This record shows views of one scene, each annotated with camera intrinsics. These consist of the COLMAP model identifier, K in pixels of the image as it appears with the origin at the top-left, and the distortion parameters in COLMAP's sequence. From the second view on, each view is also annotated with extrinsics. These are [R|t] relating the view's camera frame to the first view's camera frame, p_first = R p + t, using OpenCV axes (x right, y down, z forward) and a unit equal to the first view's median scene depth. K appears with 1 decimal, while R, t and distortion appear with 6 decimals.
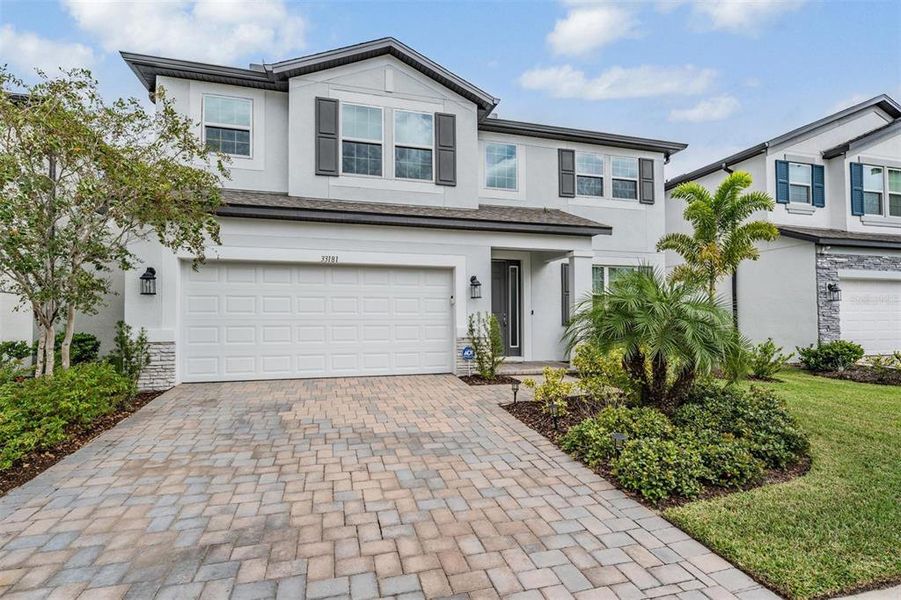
lens RADIAL K [[440.9, 0, 457.6], [0, 440.9, 307.5], [0, 0, 1]] dist [-0.003035, -0.001737]
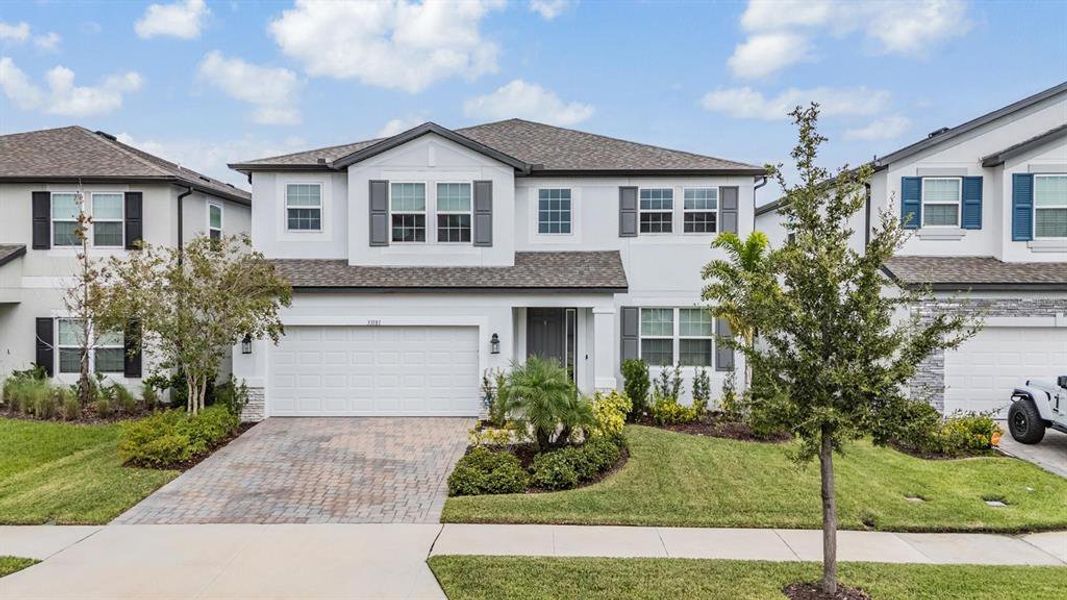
lens RADIAL K [[808.3, 0, 551.5], [0, 808.3, 294.8], [0, 0, 1]] dist [0.050714, -0.034878]
pose [[0.960163, 0.010394, -0.279247, 0.820020], [0.000234, 0.999278, 0.037999, -0.271060], [0.279440, -0.036550, 0.959467, -1.043906]]
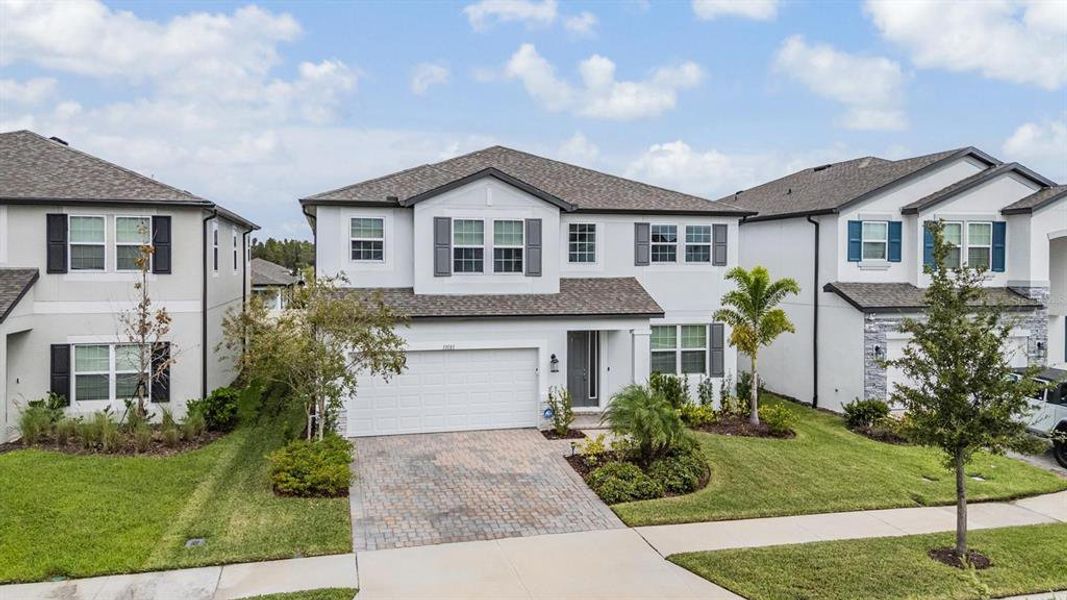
lens RADIAL K [[808.3, 0, 559.2], [0, 808.3, 267.9], [0, 0, 1]] dist [0.050714, -0.034878]
pose [[0.999901, 0.011446, -0.008210, 0.075348], [-0.011146, 0.999302, 0.035648, -0.446702], [0.008612, -0.035553, 0.999331, -1.506936]]
